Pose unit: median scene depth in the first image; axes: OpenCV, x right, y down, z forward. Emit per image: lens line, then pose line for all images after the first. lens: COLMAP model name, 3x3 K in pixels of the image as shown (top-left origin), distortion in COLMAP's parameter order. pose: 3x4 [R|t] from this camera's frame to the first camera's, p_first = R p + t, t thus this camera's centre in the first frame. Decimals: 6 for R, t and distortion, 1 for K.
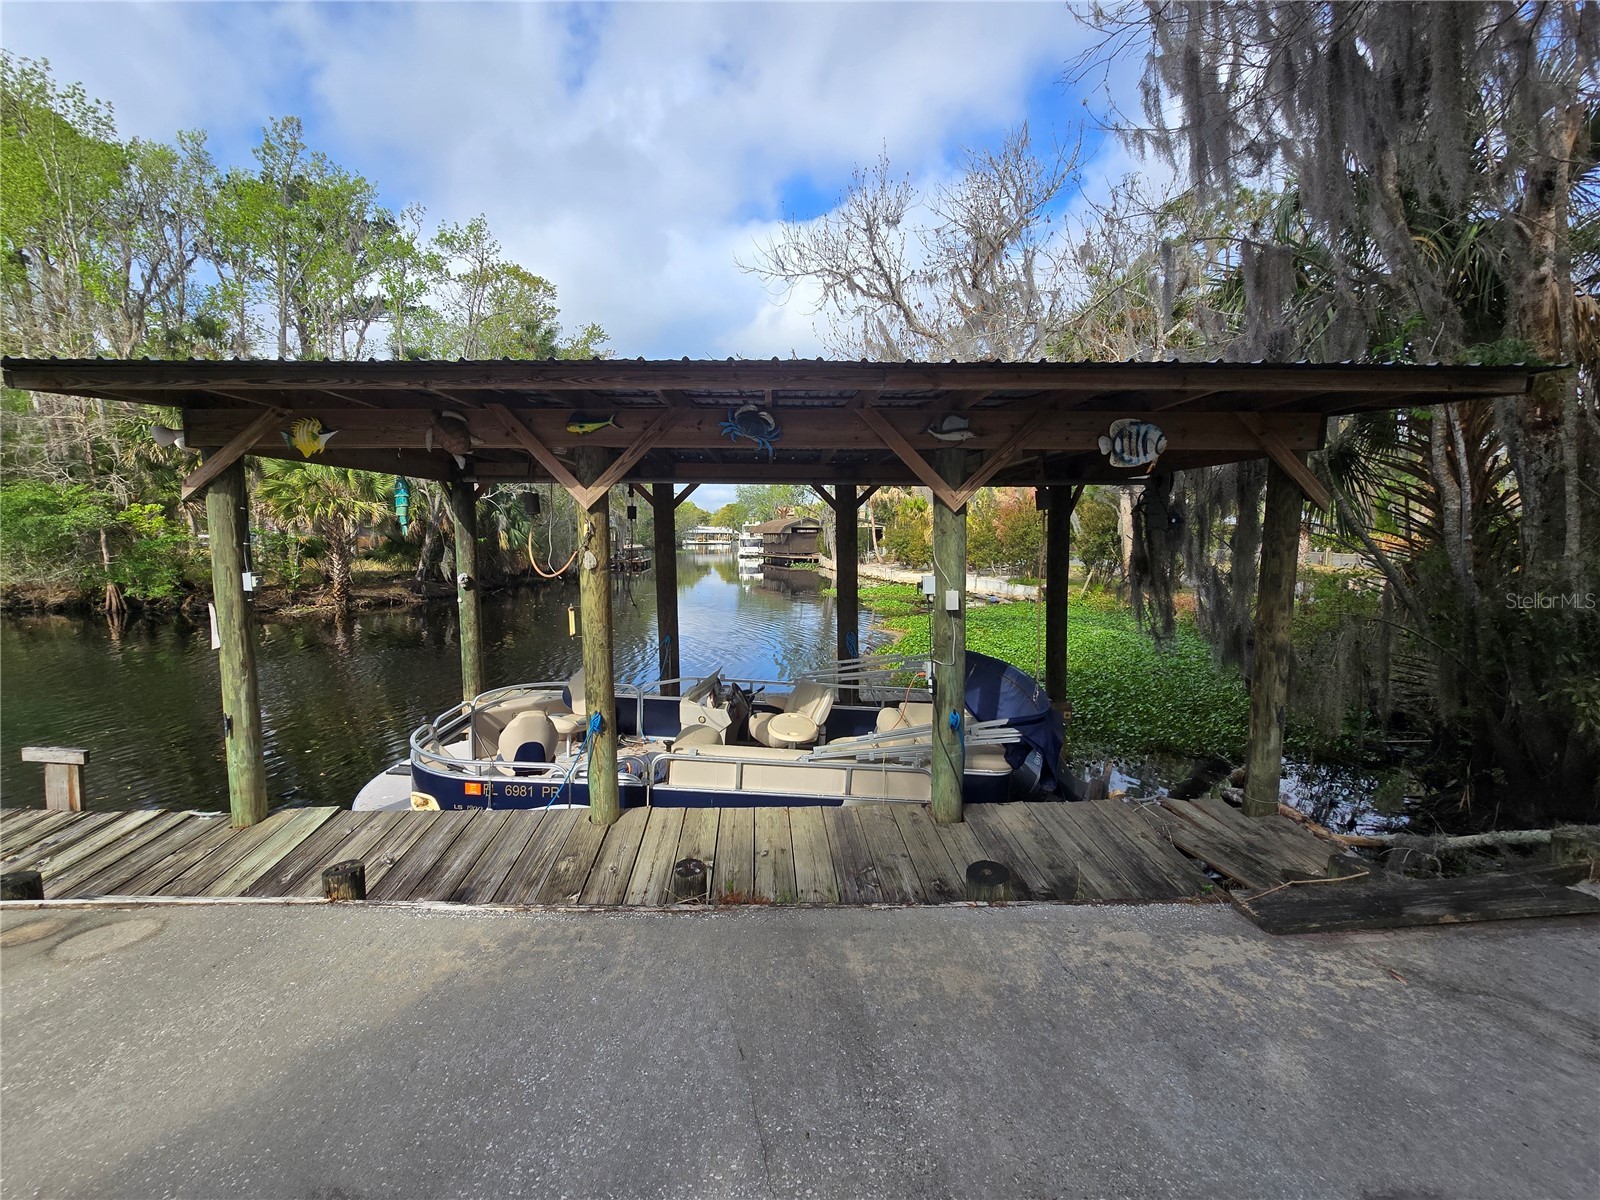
lens RADIAL K [[657.3, 0, 784.3], [0, 657.3, 601.7], [0, 0, 1]] dist [-0.003796, 0.000808]
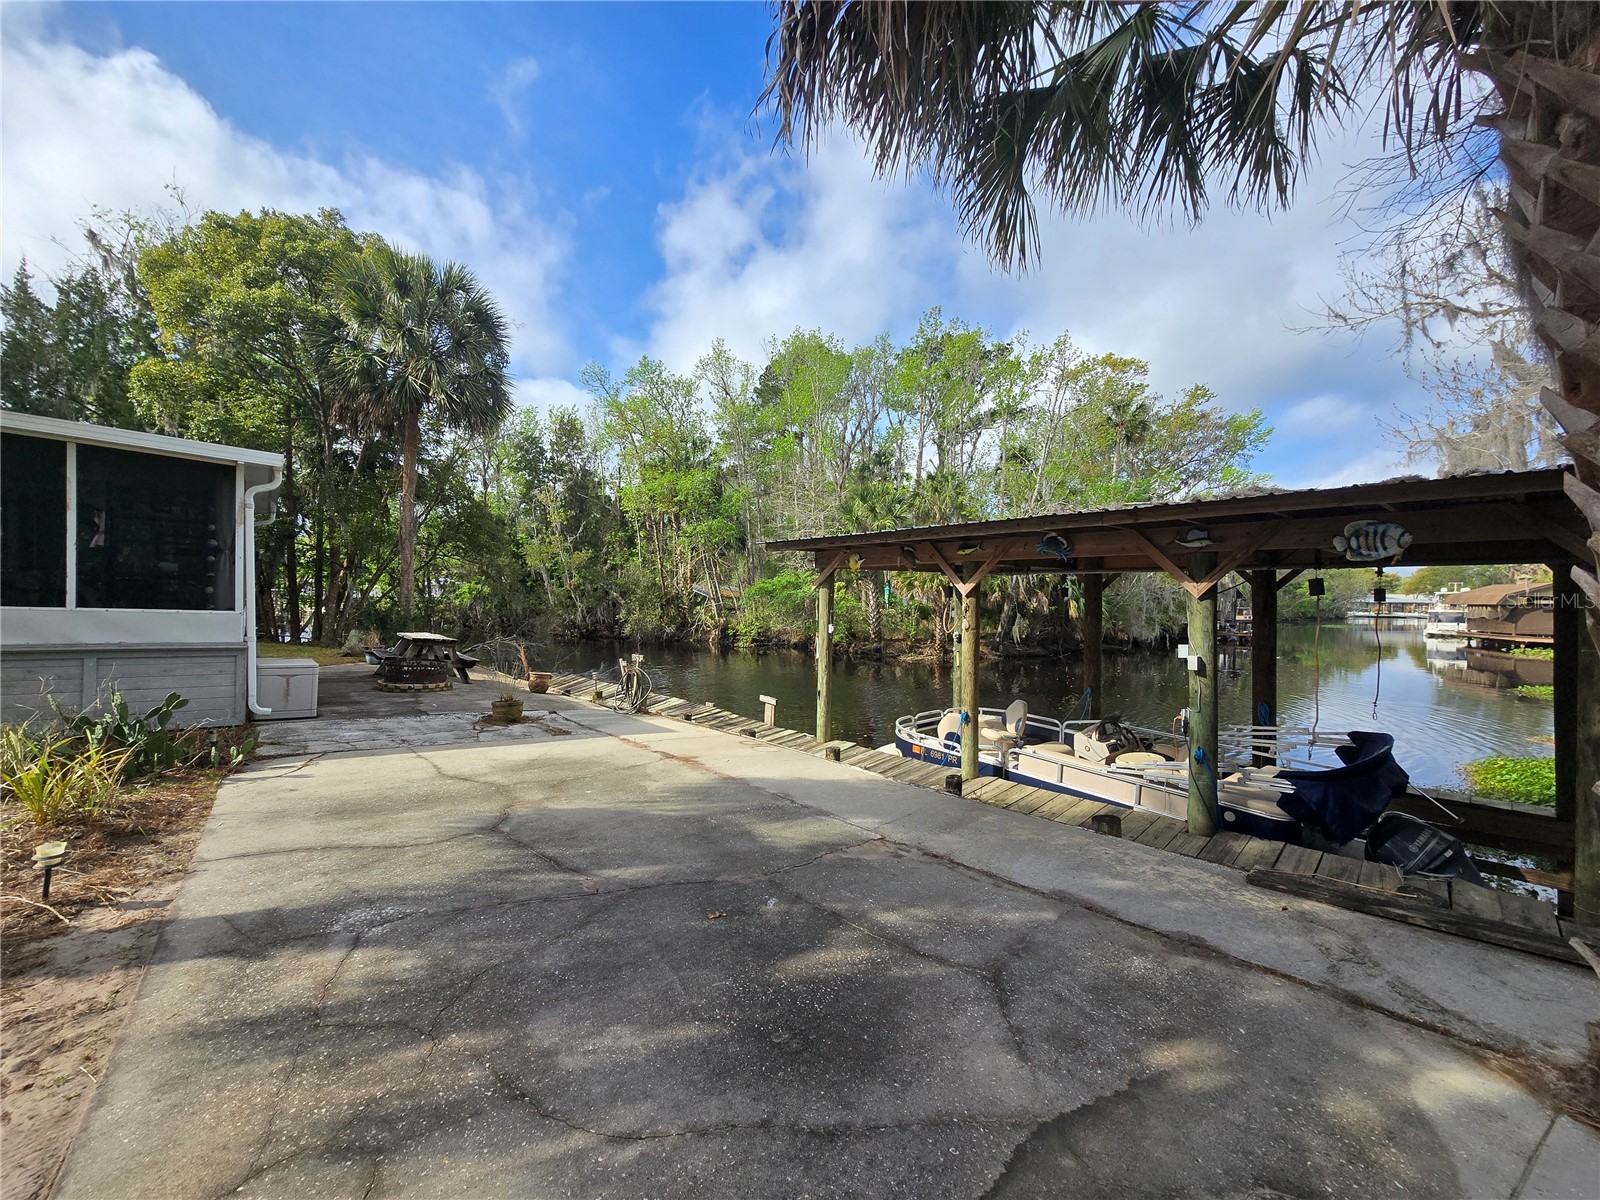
lens RADIAL K [[657.3, 0, 783.4], [0, 657.3, 602.9], [0, 0, 1]] dist [-0.003796, 0.000808]
pose [[0.645911, 0.010436, -0.763341, 0.125877], [-0.086715, 0.994438, -0.059780, 0.004945], [0.758471, 0.104806, 0.643224, -0.089377]]
